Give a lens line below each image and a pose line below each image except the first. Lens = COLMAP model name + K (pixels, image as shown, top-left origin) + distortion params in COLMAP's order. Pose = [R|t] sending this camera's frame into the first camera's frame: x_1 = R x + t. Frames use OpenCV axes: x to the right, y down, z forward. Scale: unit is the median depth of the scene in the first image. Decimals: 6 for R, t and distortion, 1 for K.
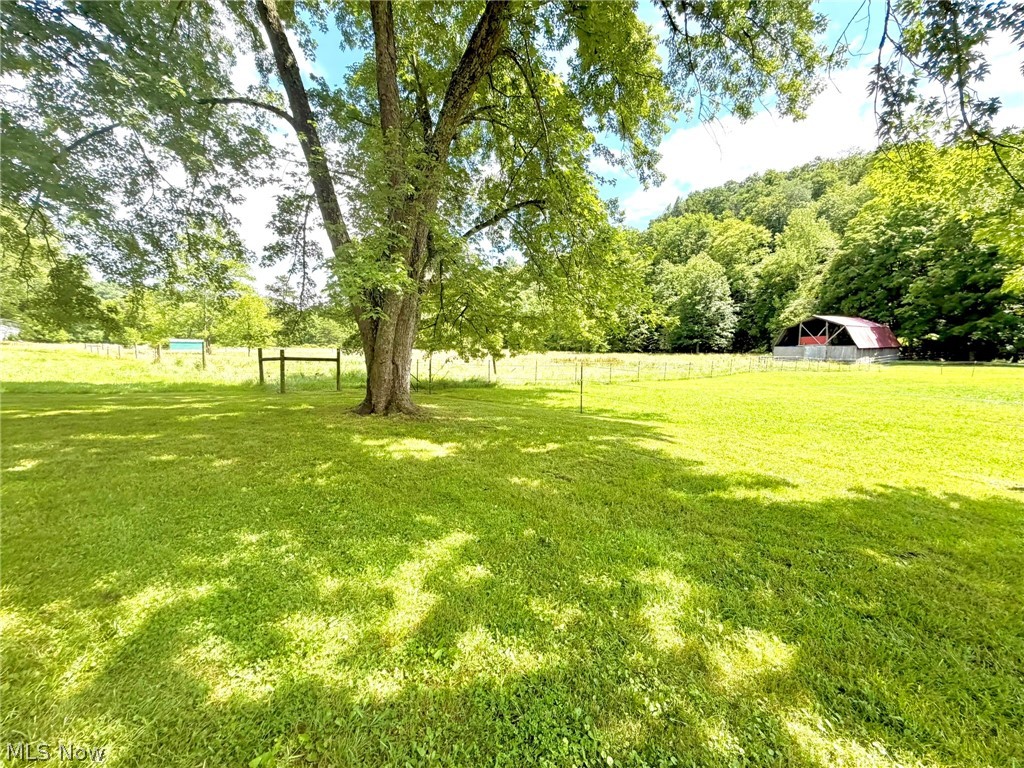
lens RADIAL K [[410.8, 0, 511.0], [0, 410.8, 383.0], [0, 0, 1]] dist [-0.002273, 0.000507]
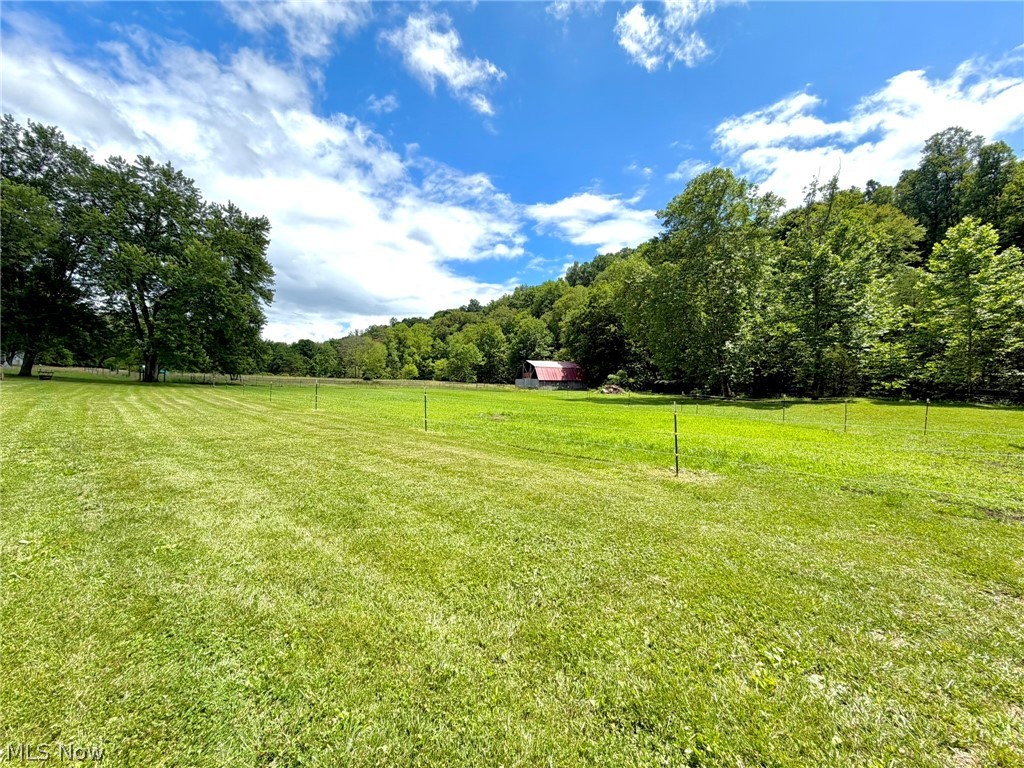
lens RADIAL K [[410.8, 0, 509.3], [0, 410.8, 391.8], [0, 0, 1]] dist [-0.002273, 0.000507]
pose [[0.999659, 0.021775, -0.014391, 0.684435], [-0.022647, 0.997724, -0.063518, 0.071498], [0.012975, 0.063823, 0.997877, -0.666901]]
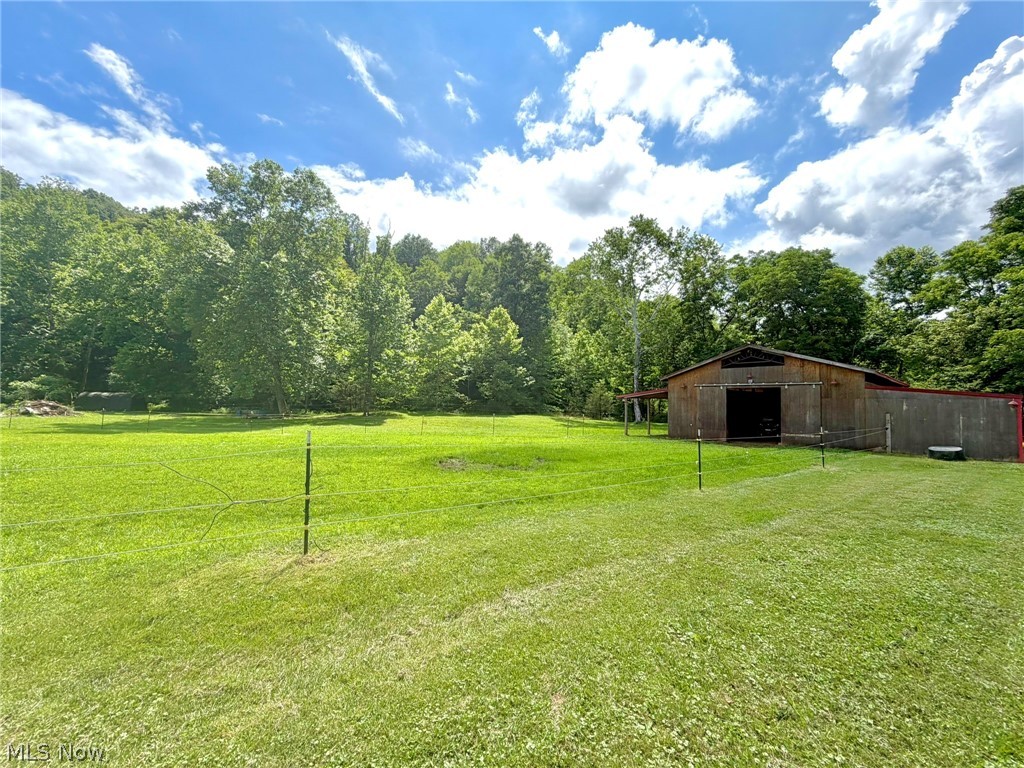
lens RADIAL K [[410.8, 0, 513.2], [0, 410.8, 385.5], [0, 0, 1]] dist [-0.002273, 0.000507]
pose [[0.203332, 0.047931, 0.977936, 0.426769], [0.066694, 0.995803, -0.062674, 0.039072], [-0.976836, 0.077966, 0.199282, -0.378277]]
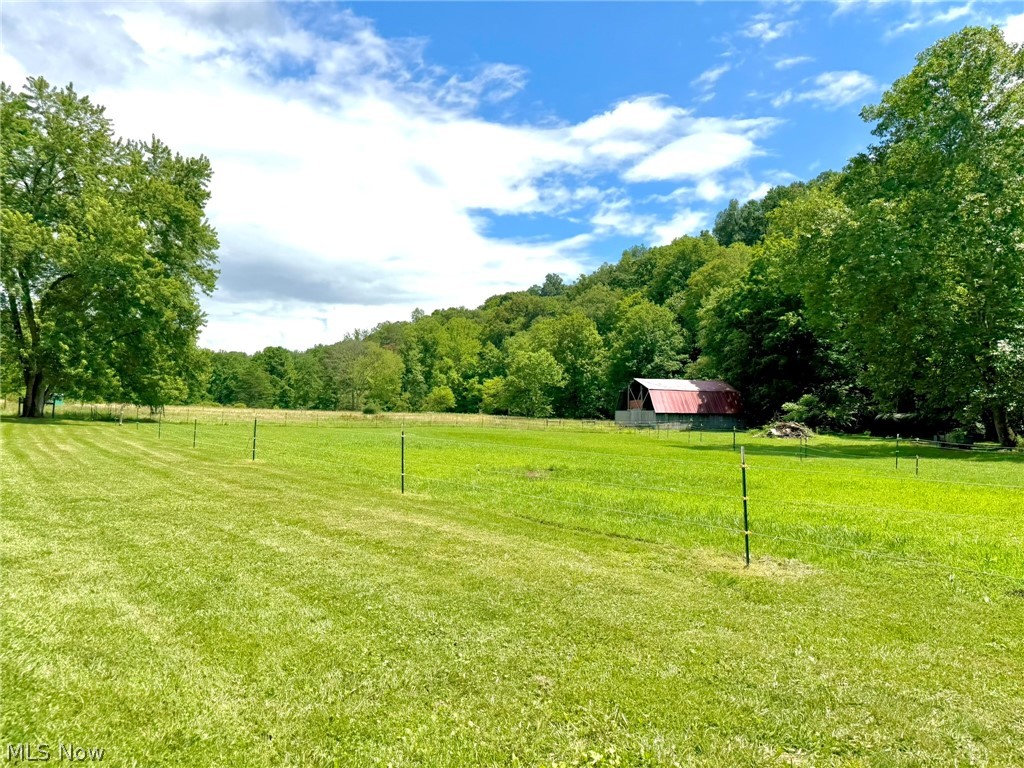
lens RADIAL K [[721.4, 0, 517.5], [0, 721.4, 393.4], [0, 0, 1]] dist [0.049909, -0.054464]
pose [[0.987576, 0.014789, -0.156446, 0.722902], [-0.033102, 0.992801, -0.115107, 0.073130], [0.153618, 0.118855, 0.980956, -0.691771]]
